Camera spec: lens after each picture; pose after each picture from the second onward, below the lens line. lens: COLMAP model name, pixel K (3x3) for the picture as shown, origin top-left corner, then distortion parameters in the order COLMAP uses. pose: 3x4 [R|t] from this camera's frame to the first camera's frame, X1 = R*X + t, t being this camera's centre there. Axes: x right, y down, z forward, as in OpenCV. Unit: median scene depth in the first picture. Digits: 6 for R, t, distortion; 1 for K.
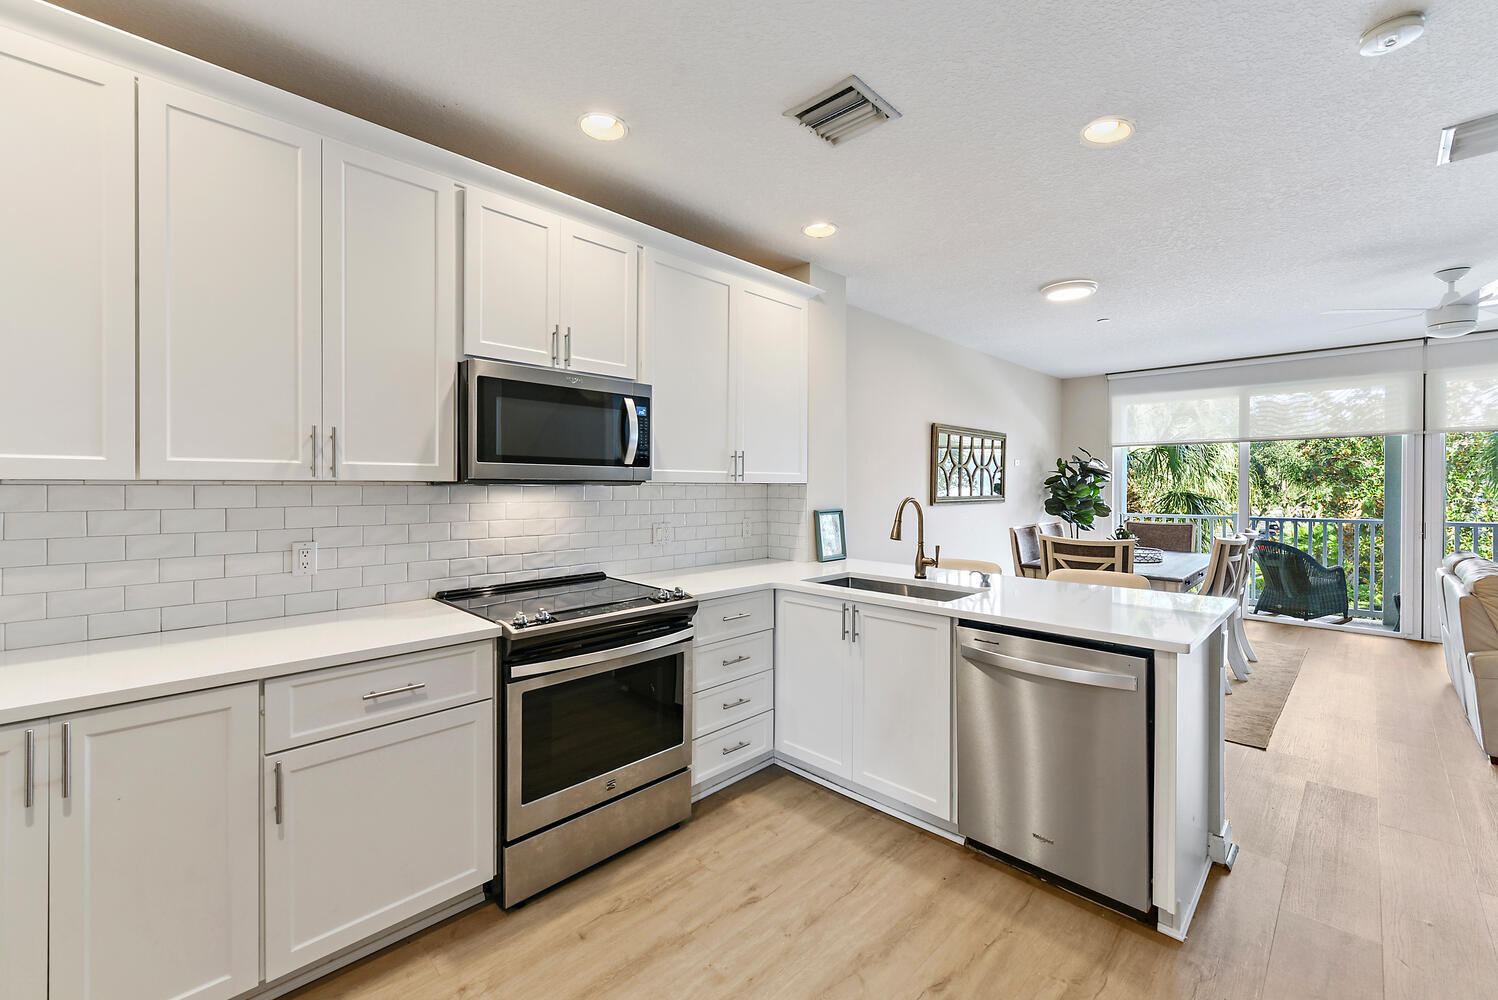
lens RADIAL K [[623.7, 0, 752.9], [0, 623.7, 489.3], [0, 0, 1]] dist [0.000020, -0.000021]
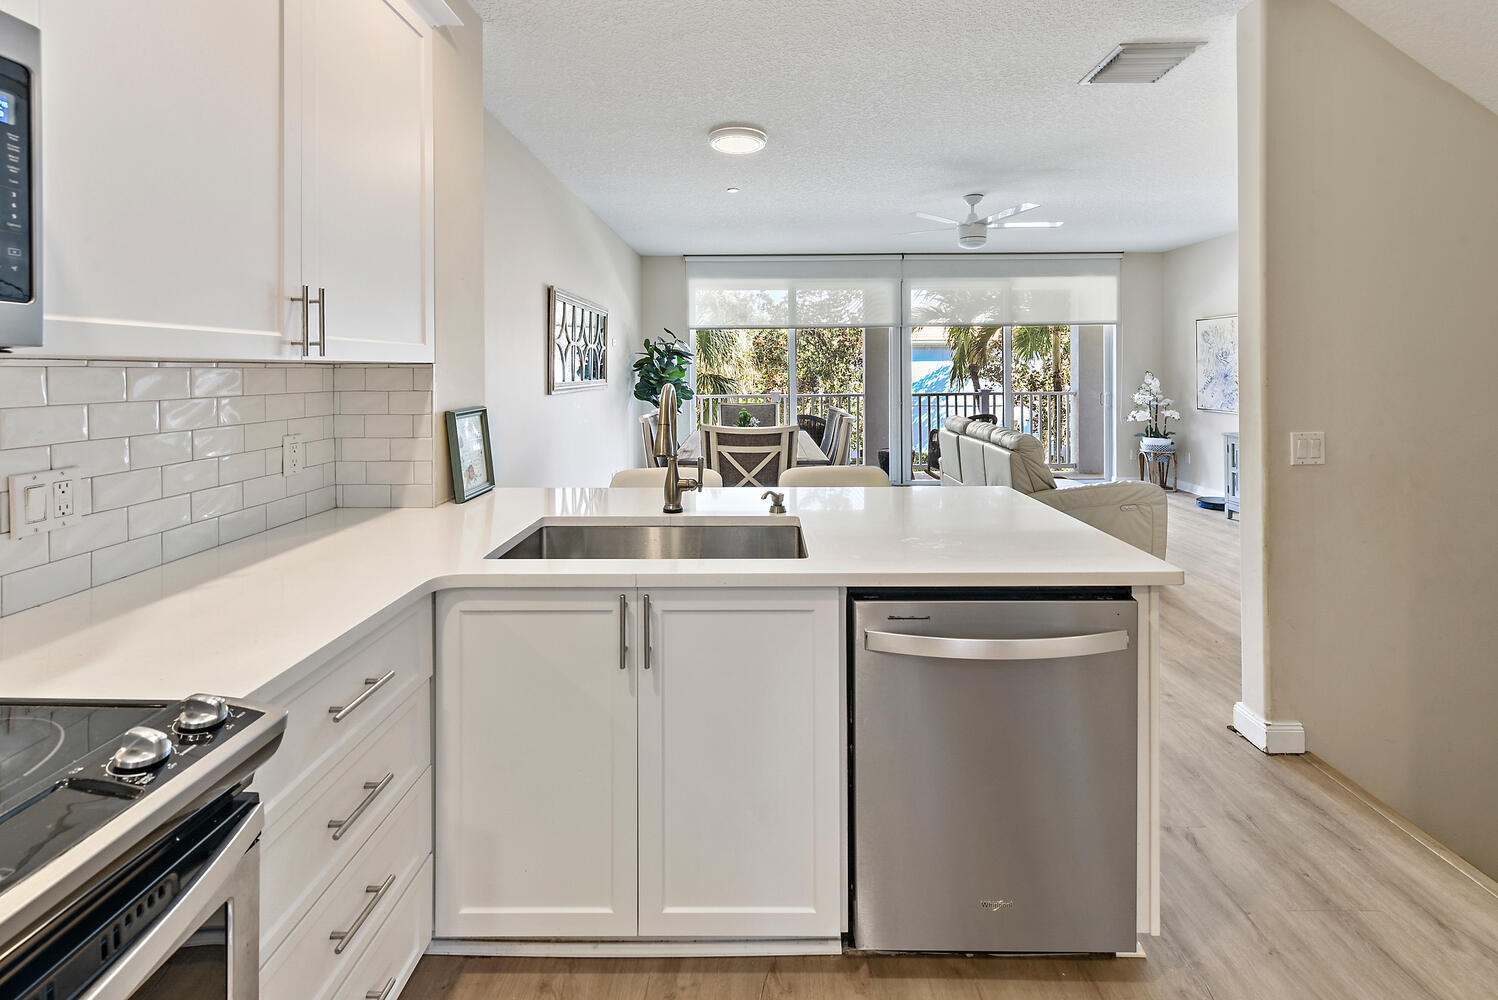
lens RADIAL K [[623.7, 0, 753.2], [0, 623.7, 372.3], [0, 0, 1]] dist [0.002023, 0.000127]
pose [[0.713074, -0.009129, 0.701029, -0.085893], [0.010345, 0.999943, 0.002499, -0.000008], [-0.701012, 0.005471, 0.713128, 0.362681]]
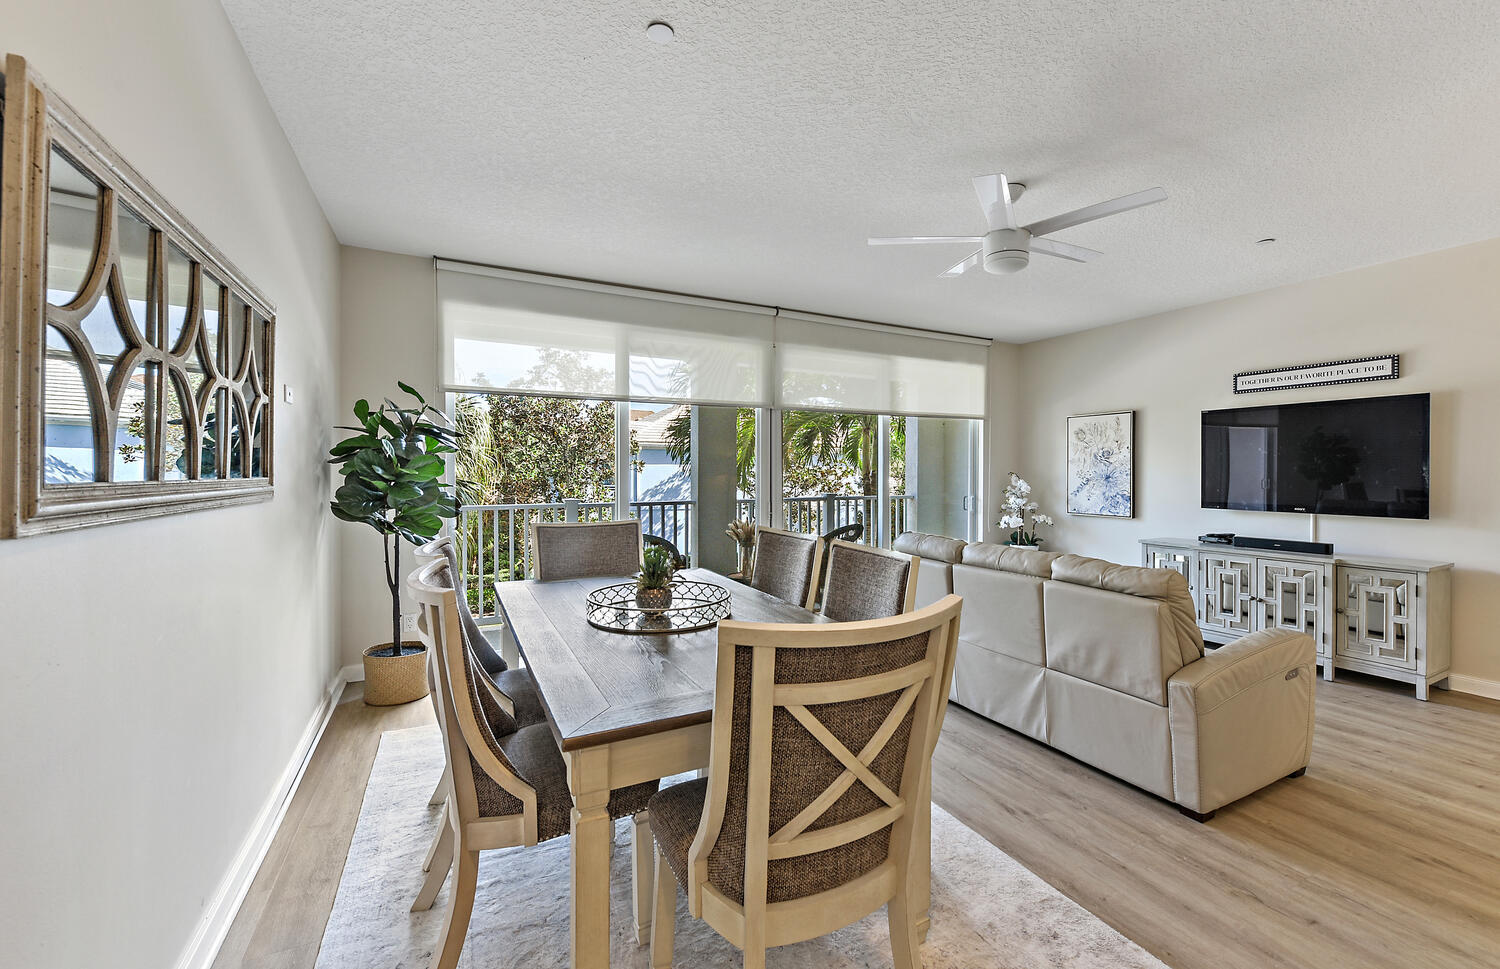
lens RADIAL K [[595.3, 0, 750.0], [0, 595.3, 484.5], [0, 0, 1]] dist [-0.000631, -0.000125]
pose [[0.303805, -0.019392, 0.952537, 0.246124], [0.002619, 0.999806, 0.019519, 0.011500], [-0.952731, -0.003435, 0.303796, 0.958329]]
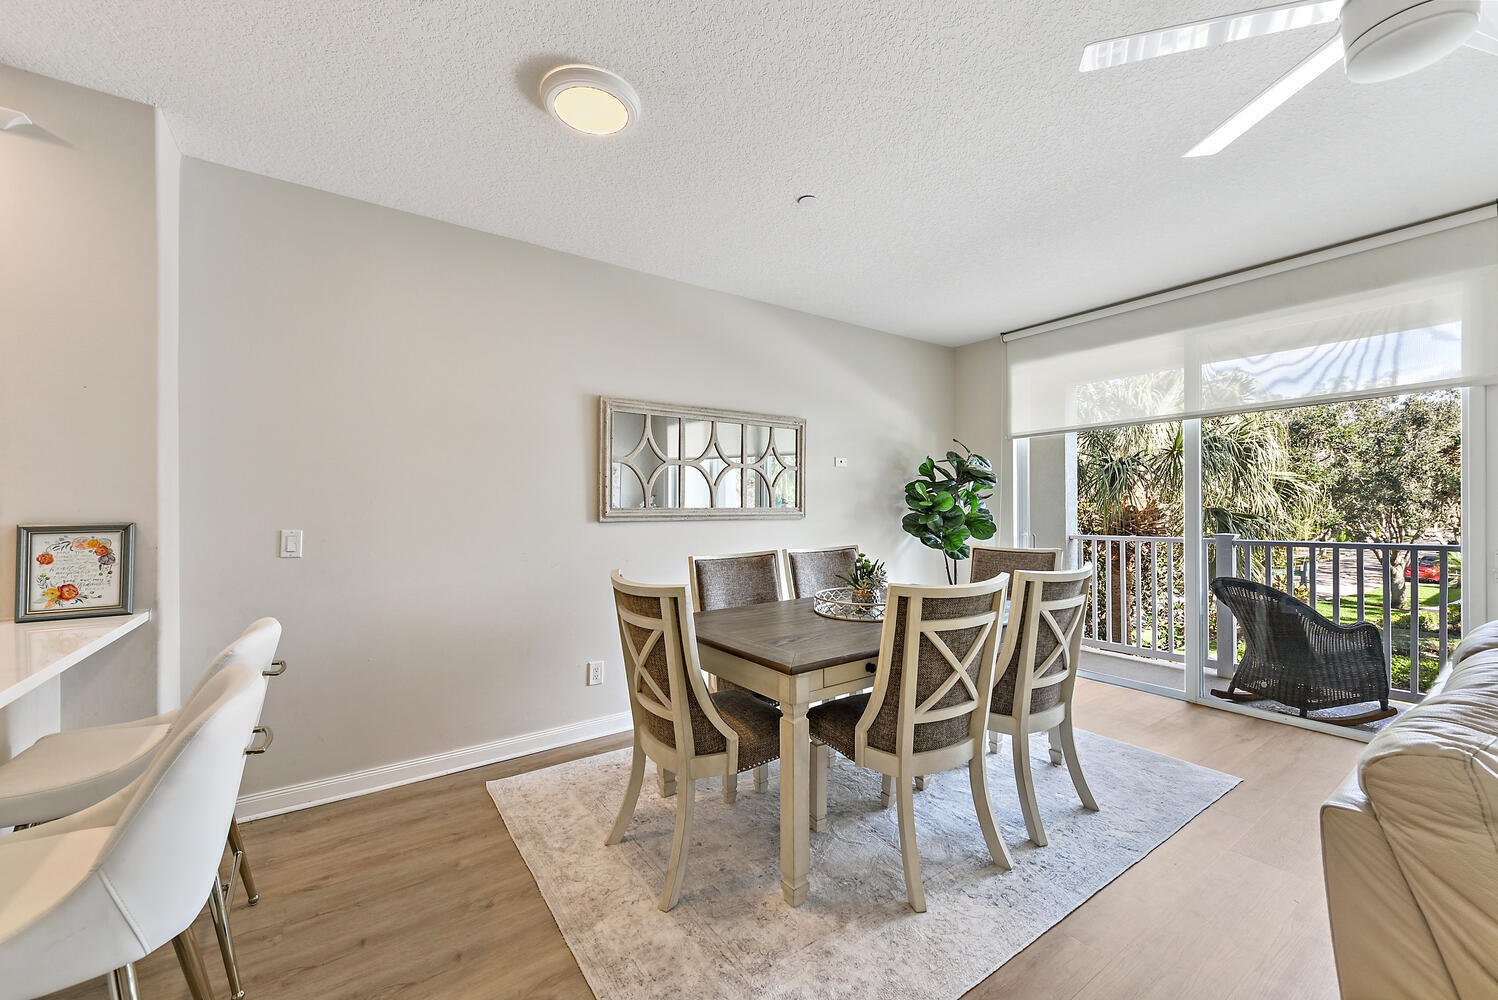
lens RADIAL K [[613.8, 0, 743.5], [0, 613.8, 508.8], [0, 0, 1]] dist [0.001081, -0.000066]
pose [[0.985850, -0.008932, -0.167393, 0.662430], [0.007553, 0.999932, -0.008873, 0.023050], [0.167461, 0.007483, 0.985850, 0.471153]]
